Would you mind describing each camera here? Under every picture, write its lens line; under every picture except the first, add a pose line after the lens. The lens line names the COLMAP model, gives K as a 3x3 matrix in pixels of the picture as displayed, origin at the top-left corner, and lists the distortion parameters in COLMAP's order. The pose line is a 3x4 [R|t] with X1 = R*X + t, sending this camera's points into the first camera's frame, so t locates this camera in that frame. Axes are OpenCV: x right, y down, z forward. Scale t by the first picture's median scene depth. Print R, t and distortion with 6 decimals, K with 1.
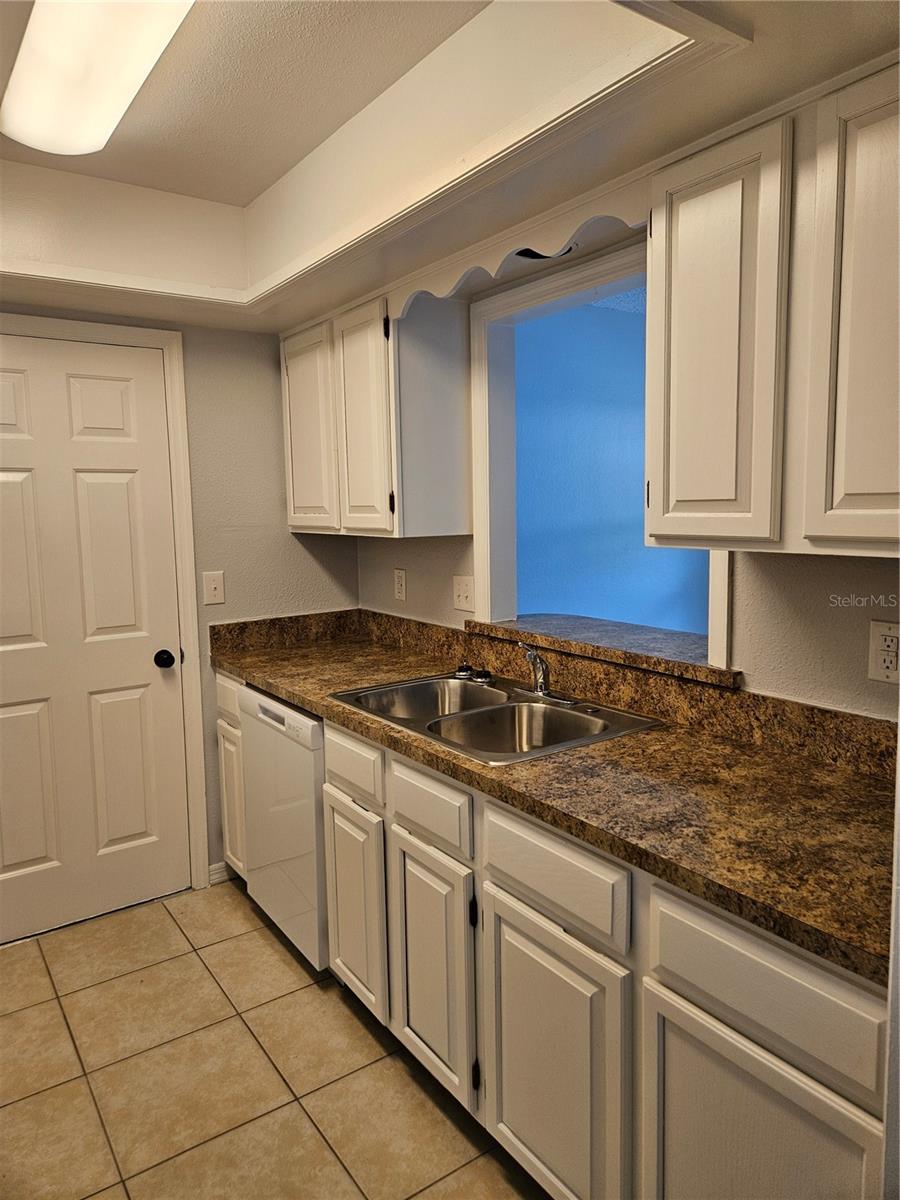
lens RADIAL K [[804.5, 0, 466.4], [0, 804.5, 582.2], [0, 0, 1]] dist [0.060498, -0.050924]
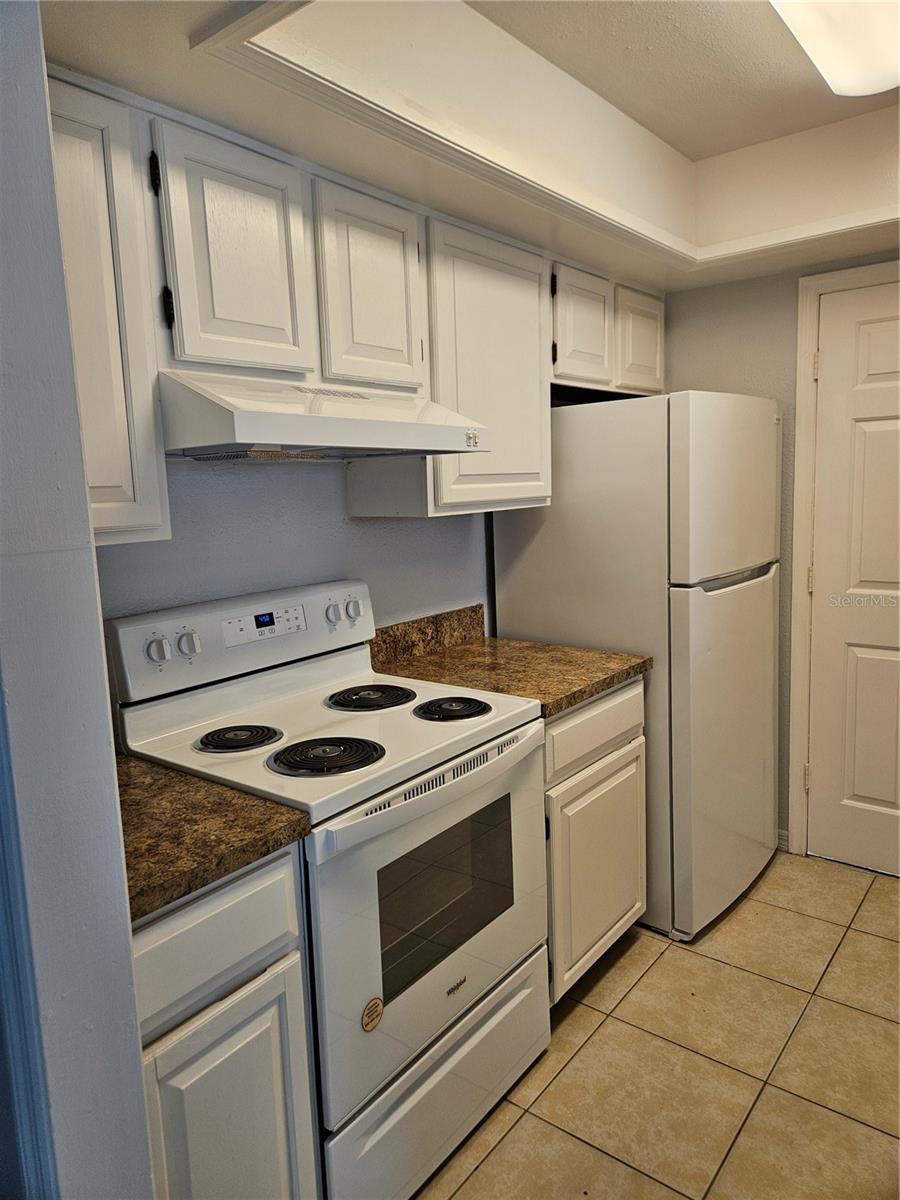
lens RADIAL K [[804.5, 0, 428.0], [0, 804.5, 587.9], [0, 0, 1]] dist [0.060498, -0.050924]
pose [[0.265645, 0.133476, -0.954786, 0.321299], [-0.064021, 0.990626, 0.120674, -0.015950], [0.961943, 0.029070, 0.271700, 0.199921]]
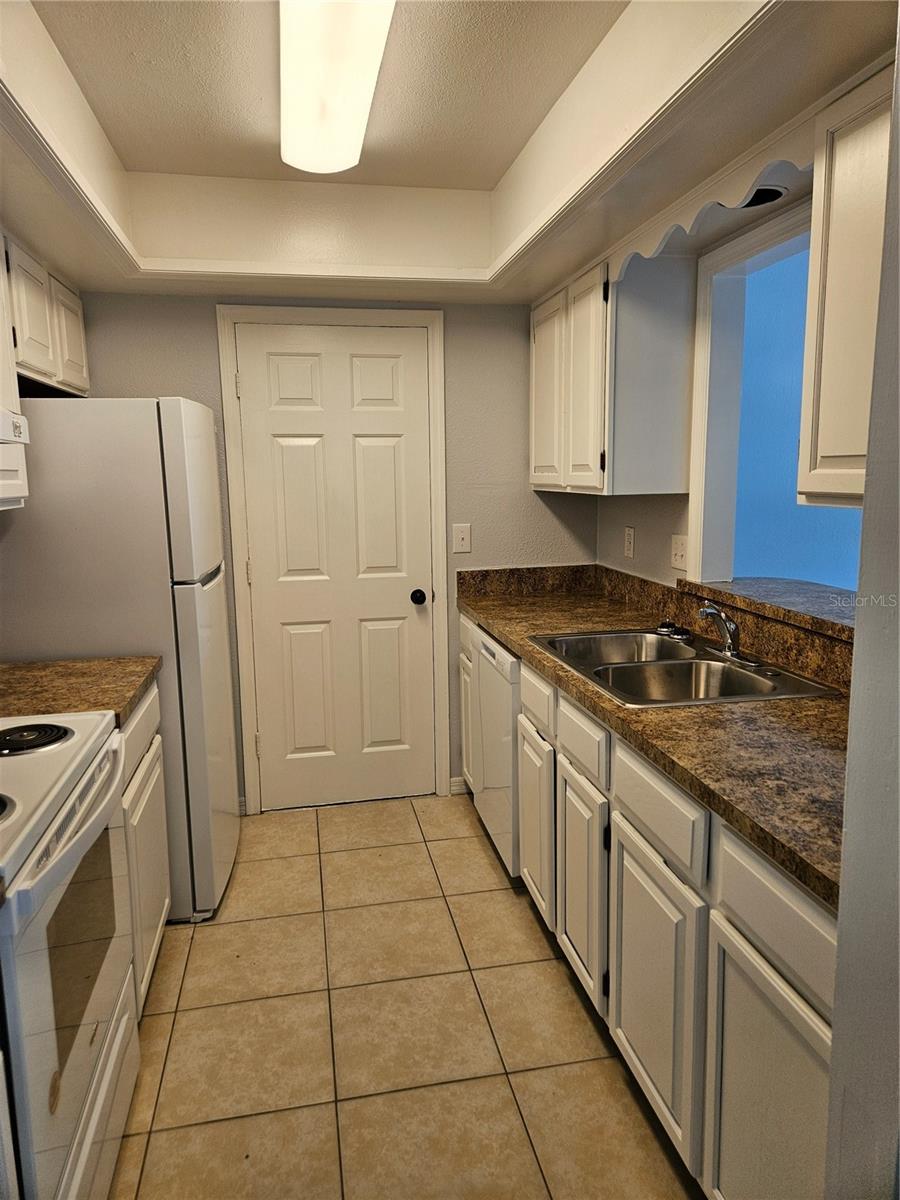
lens RADIAL K [[804.5, 0, 454.3], [0, 804.5, 590.5], [0, 0, 1]] dist [0.060498, -0.050924]
pose [[0.912200, 0.065118, -0.404539, 0.187466], [-0.042621, 0.997015, 0.064382, 0.010390], [0.407523, -0.041488, 0.912252, -0.050324]]
